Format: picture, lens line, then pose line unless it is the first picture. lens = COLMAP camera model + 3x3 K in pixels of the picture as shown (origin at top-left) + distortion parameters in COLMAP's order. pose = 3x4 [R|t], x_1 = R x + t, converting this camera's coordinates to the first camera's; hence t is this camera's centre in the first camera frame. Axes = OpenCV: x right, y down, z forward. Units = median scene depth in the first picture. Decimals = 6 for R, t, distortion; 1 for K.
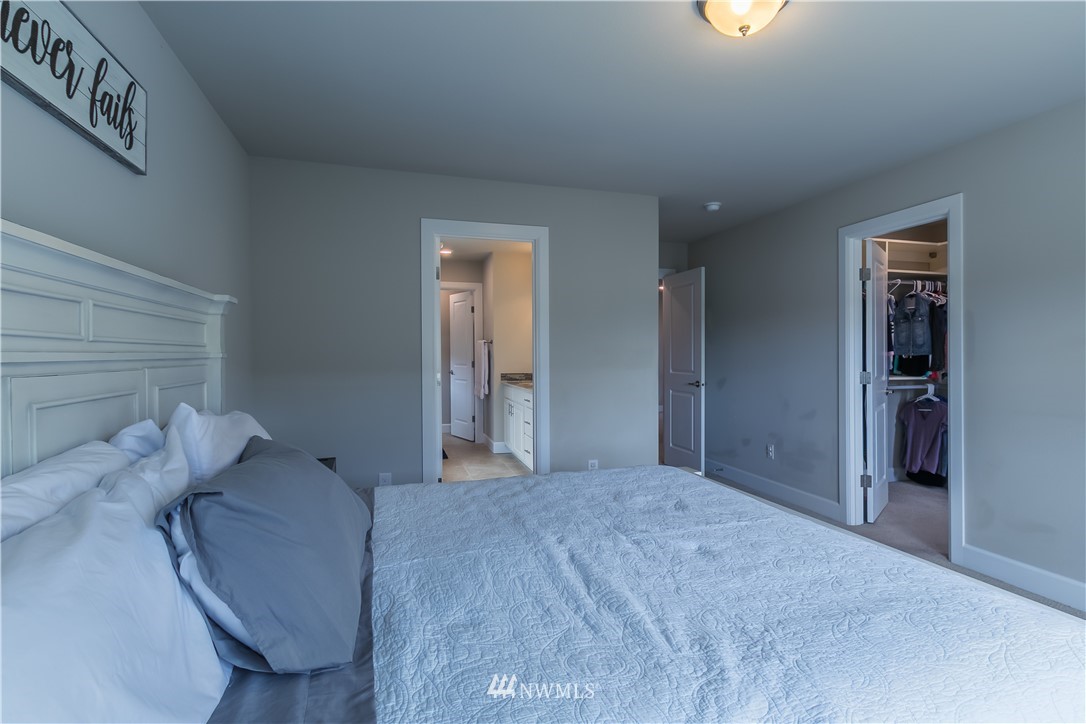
lens RADIAL K [[495.0, 0, 542.9], [0, 495.0, 367.4], [0, 0, 1]] dist [0.000696, -0.000884]
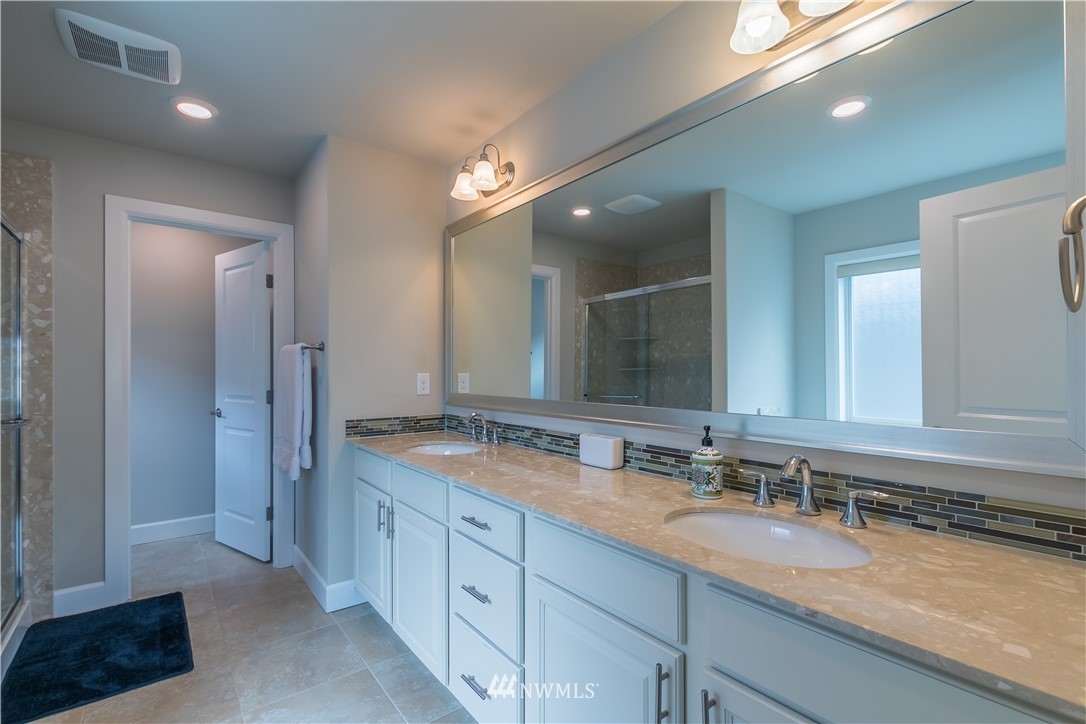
lens RADIAL K [[495.0, 0, 542.9], [0, 495.0, 367.4], [0, 0, 1]] dist [0.000696, -0.000884]
pose [[0.928632, 0.000804, 0.371002, -0.081451], [0.014087, 0.999200, -0.037426, -0.014489], [-0.370735, 0.039981, 0.927878, 0.510300]]
